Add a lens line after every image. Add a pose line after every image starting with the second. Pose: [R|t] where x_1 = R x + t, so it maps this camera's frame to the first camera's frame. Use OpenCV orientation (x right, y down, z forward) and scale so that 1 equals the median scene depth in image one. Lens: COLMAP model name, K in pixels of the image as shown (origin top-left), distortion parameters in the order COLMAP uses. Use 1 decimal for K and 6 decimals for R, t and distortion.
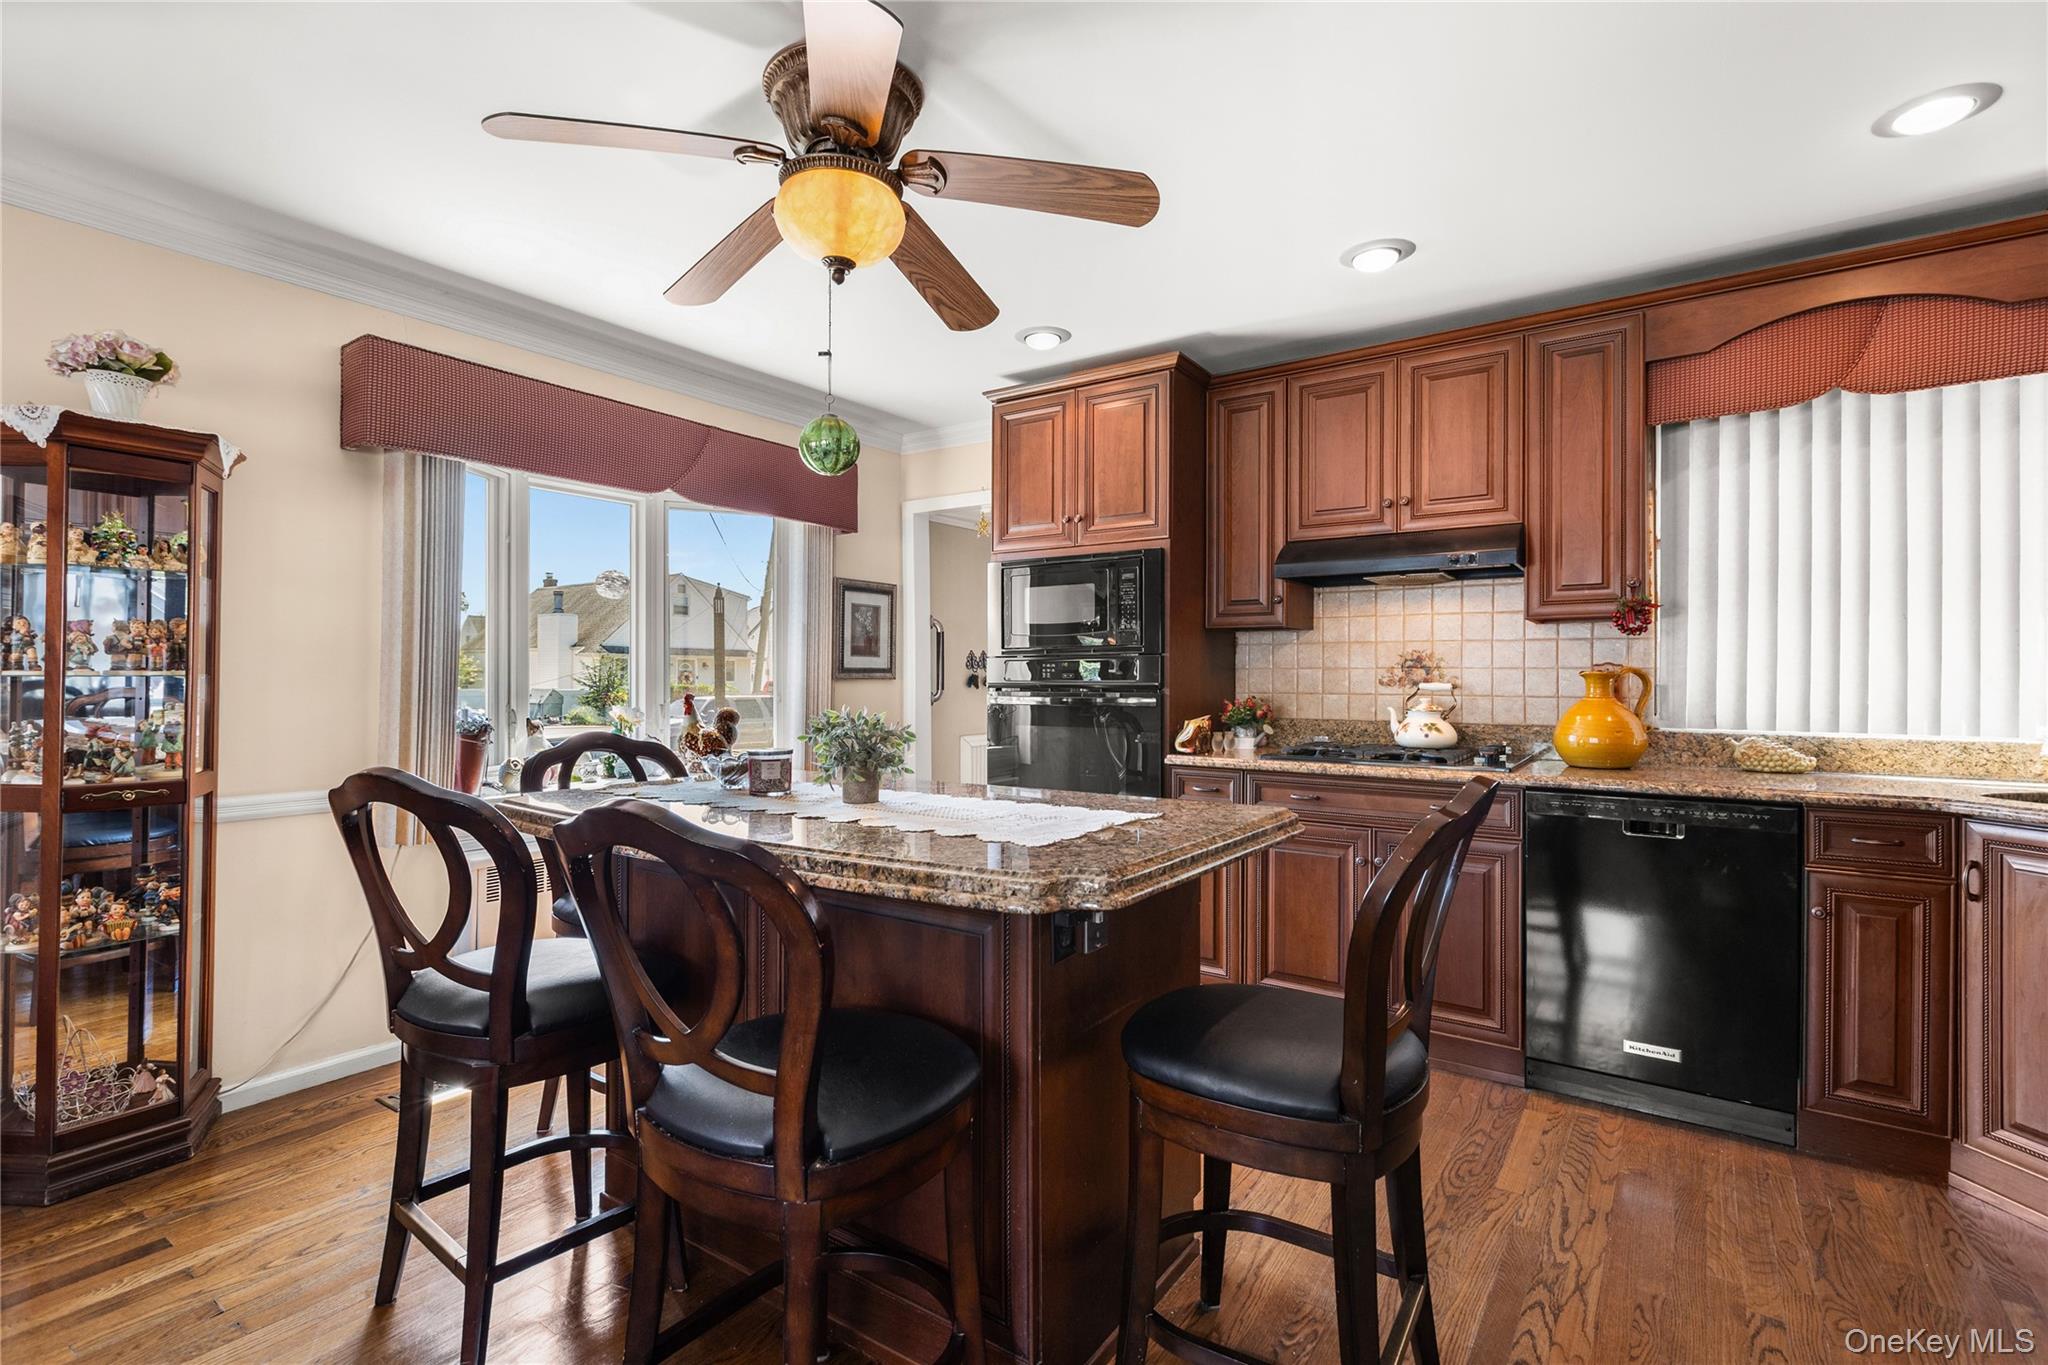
lens RADIAL K [[943.1, 0, 1031.1], [0, 943.1, 675.8], [0, 0, 1]] dist [-0.007044, -0.000298]
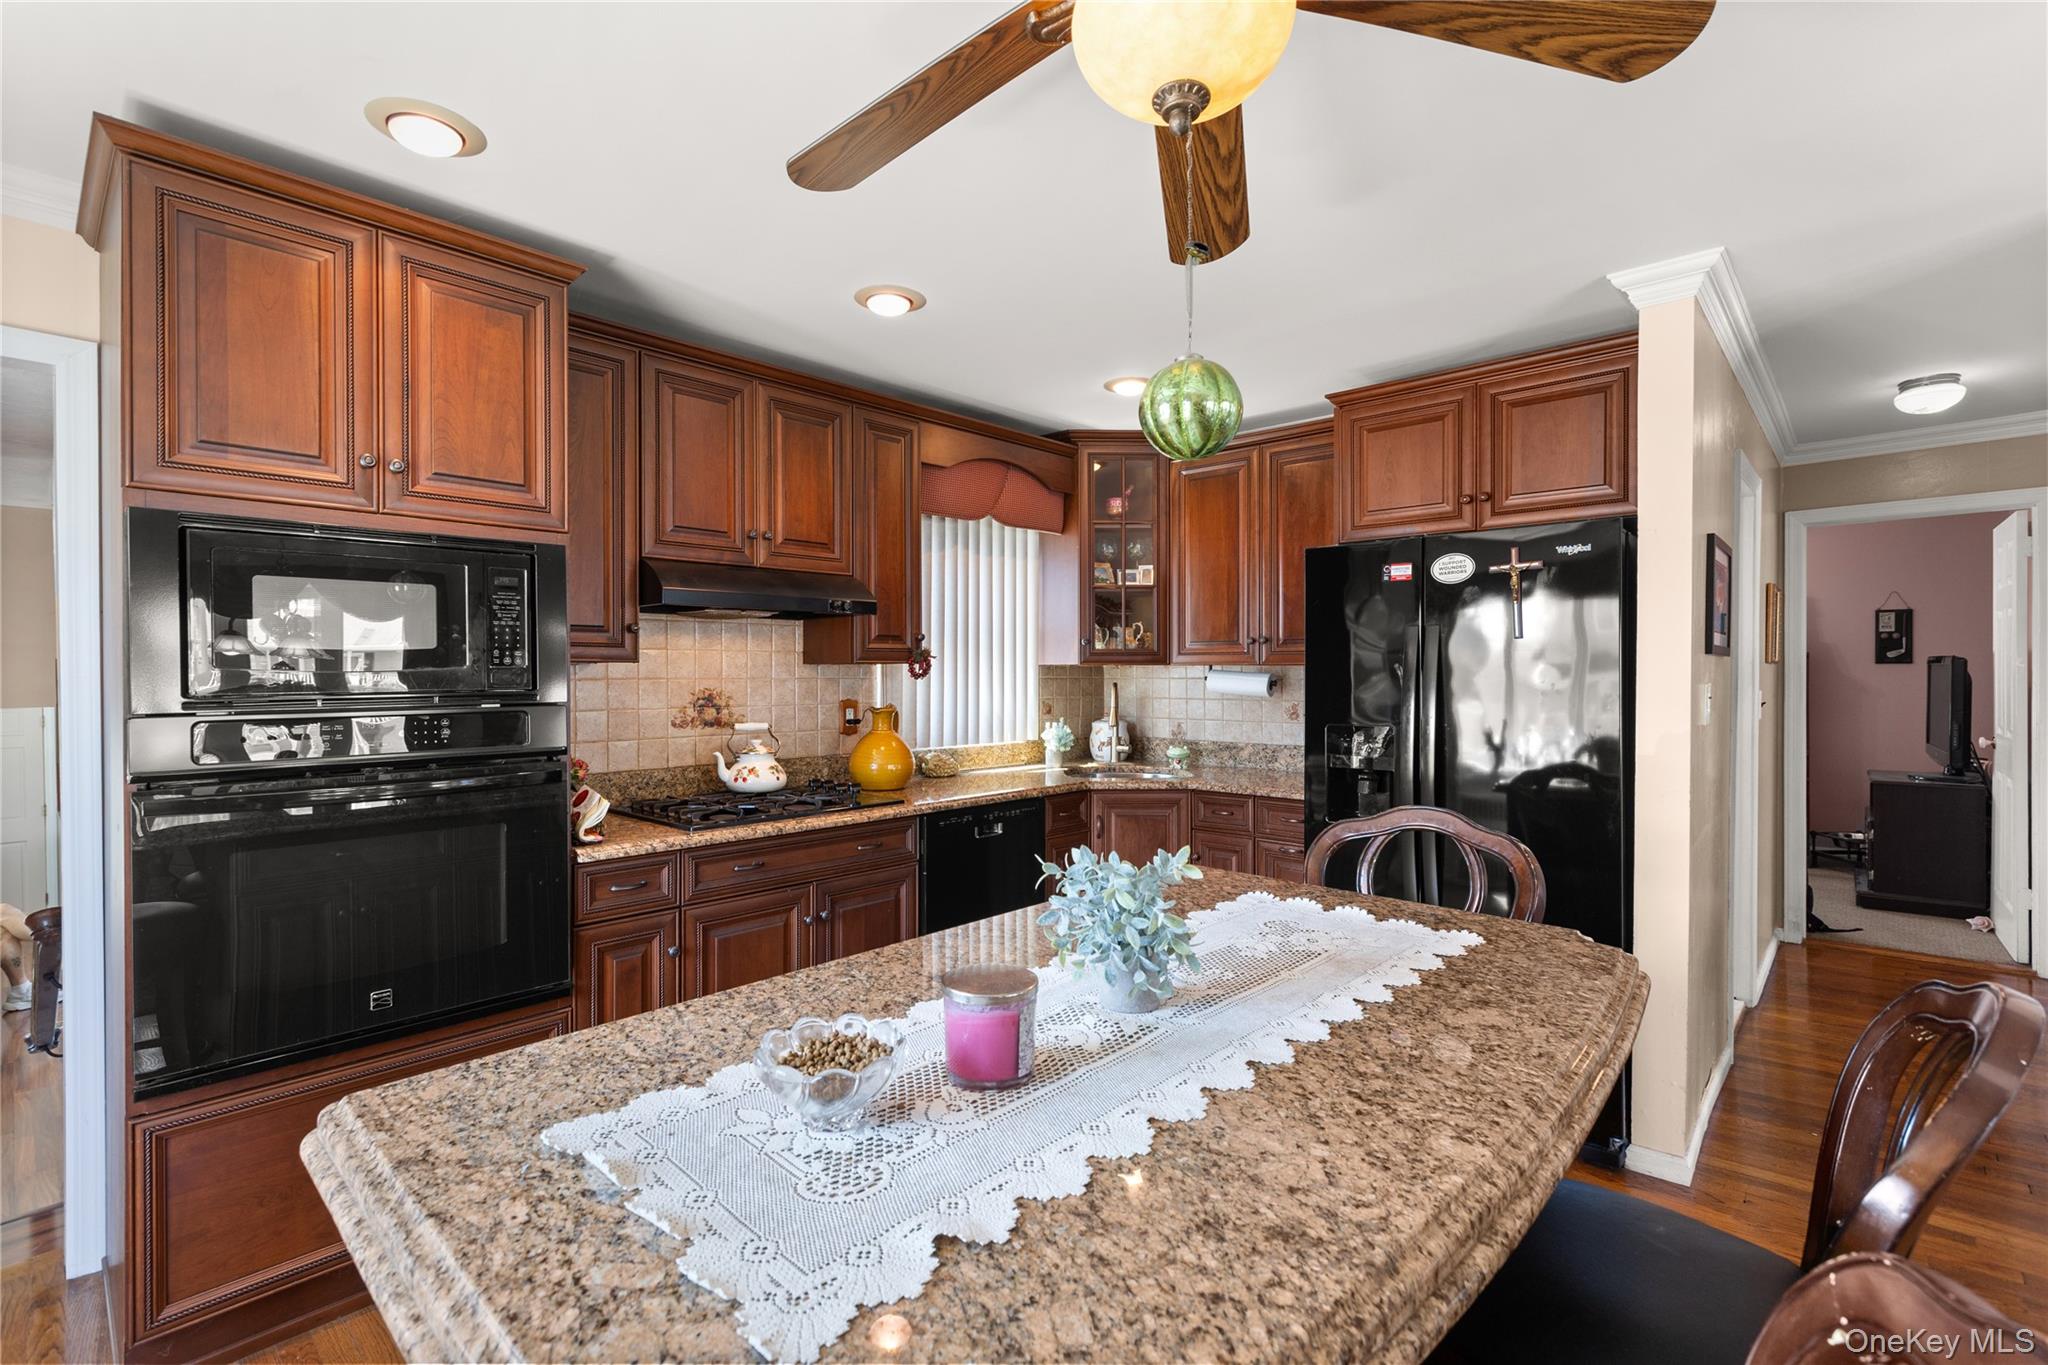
lens RADIAL K [[928.4, 0, 990.8], [0, 928.4, 674.3], [0, 0, 1]] dist [0.001968, 0.000215]
pose [[0.168112, -0.007104, 0.985742, -0.482696], [0.000344, 0.999974, 0.007148, -0.050396], [-0.985768, -0.000862, 0.168110, 0.606379]]
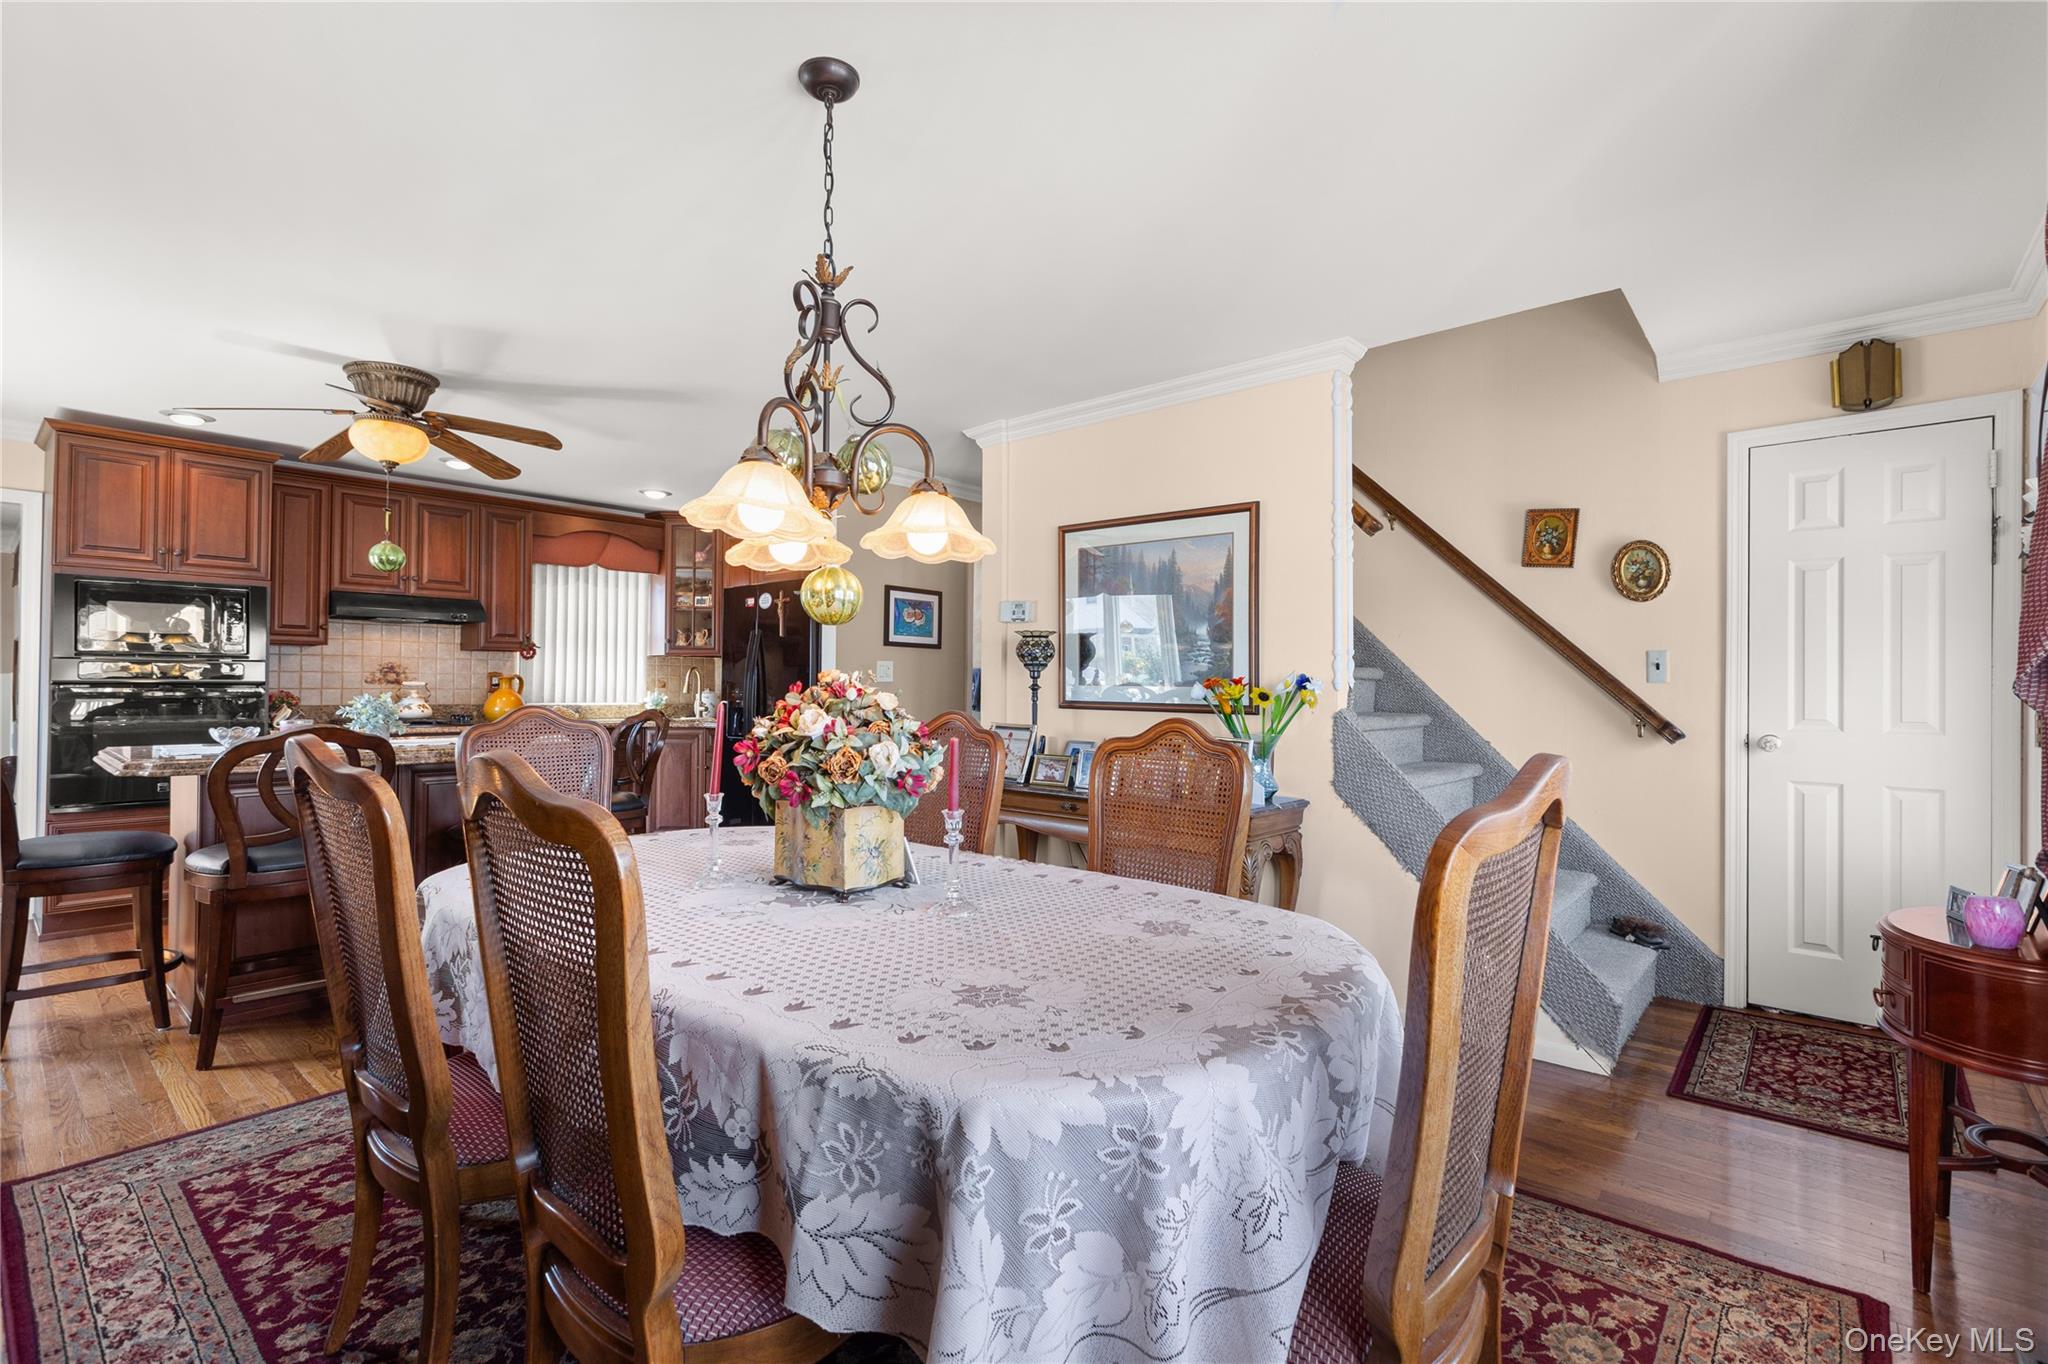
lens RADIAL K [[943.1, 0, 1031.1], [0, 943.1, 675.3], [0, 0, 1]] dist [-0.007044, -0.000298]
pose [[0.106992, 0.012227, 0.994185, -1.202657], [-0.005880, 0.999915, -0.011665, 0.009878], [-0.994242, -0.004597, 0.107055, -0.329352]]
